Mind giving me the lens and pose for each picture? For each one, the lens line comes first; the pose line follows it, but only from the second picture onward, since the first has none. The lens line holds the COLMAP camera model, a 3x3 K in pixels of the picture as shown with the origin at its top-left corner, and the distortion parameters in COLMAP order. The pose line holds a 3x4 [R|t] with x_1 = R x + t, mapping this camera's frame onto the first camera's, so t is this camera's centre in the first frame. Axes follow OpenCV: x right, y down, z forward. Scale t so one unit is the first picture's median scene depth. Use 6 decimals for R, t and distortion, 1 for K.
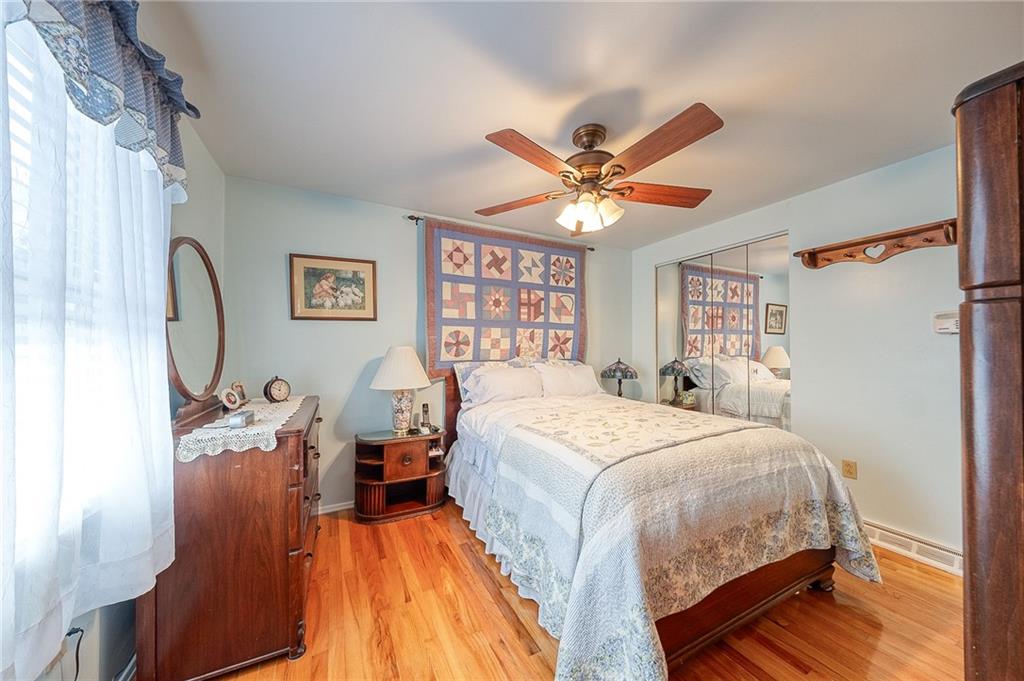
lens RADIAL K [[346.0, 0, 510.5], [0, 346.0, 344.5], [0, 0, 1]] dist [-0.001606, -0.001086]
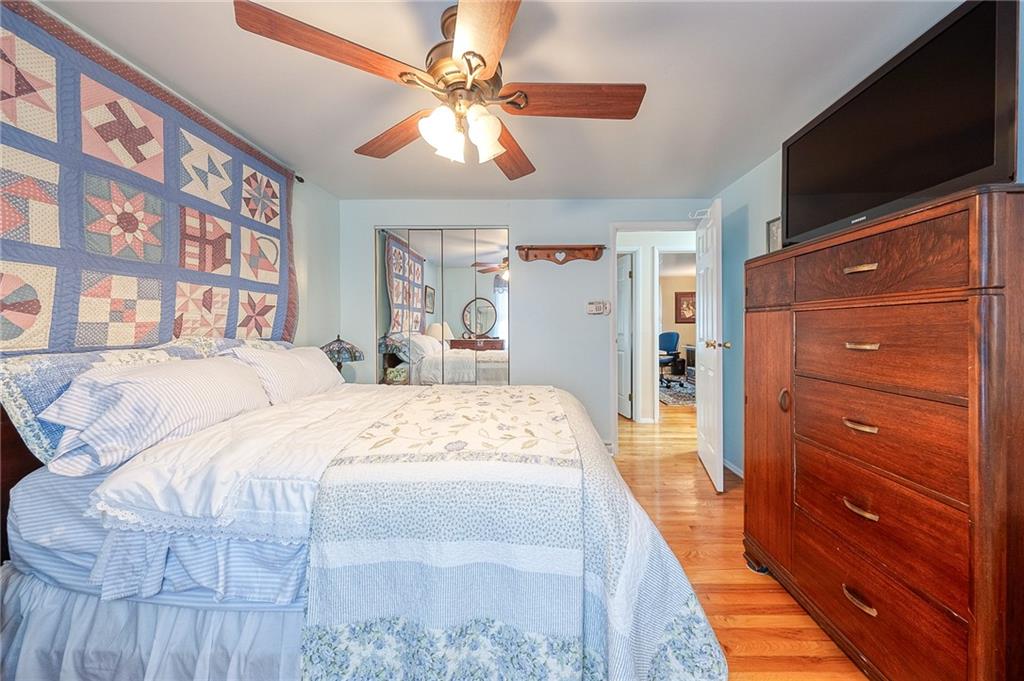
lens RADIAL K [[346.0, 0, 534.9], [0, 346.0, 328.7], [0, 0, 1]] dist [-0.001606, -0.001086]
pose [[0.446437, -0.011130, 0.894746, -0.203762], [-0.010617, 0.999786, 0.017734, 0.007508], [-0.894752, -0.017417, 0.446224, 0.301516]]
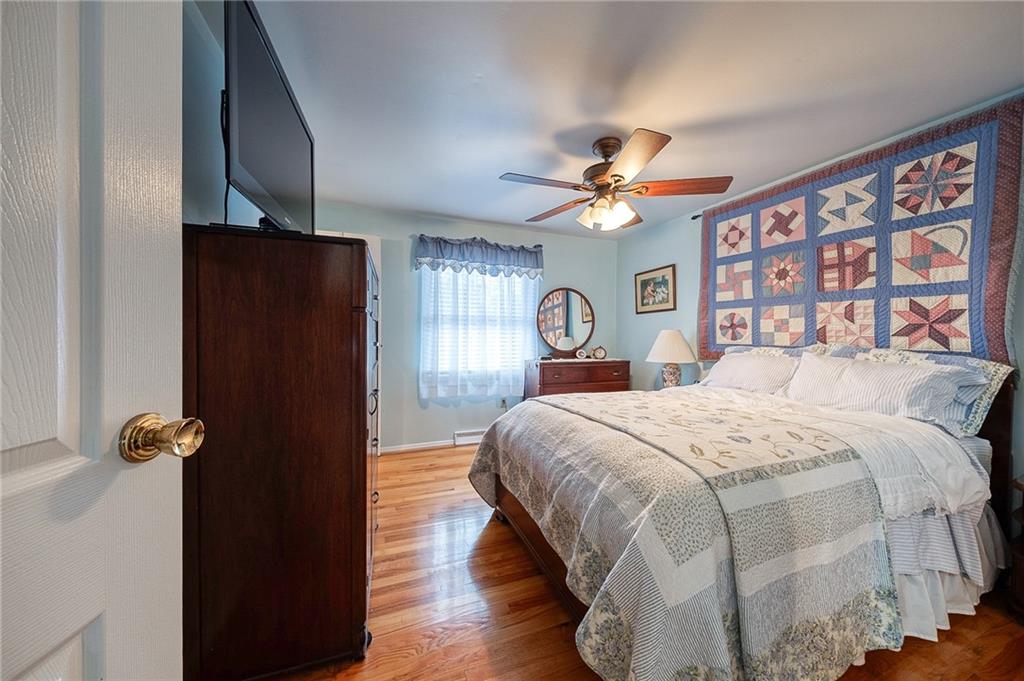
lens RADIAL K [[346.0, 0, 512.7], [0, 346.0, 336.7], [0, 0, 1]] dist [-0.001606, -0.001086]
pose [[-0.114401, 0.007215, -0.993408, 0.805701], [0.002347, 0.999973, 0.006993, 0.016092], [0.993432, -0.001531, -0.114415, 0.464106]]
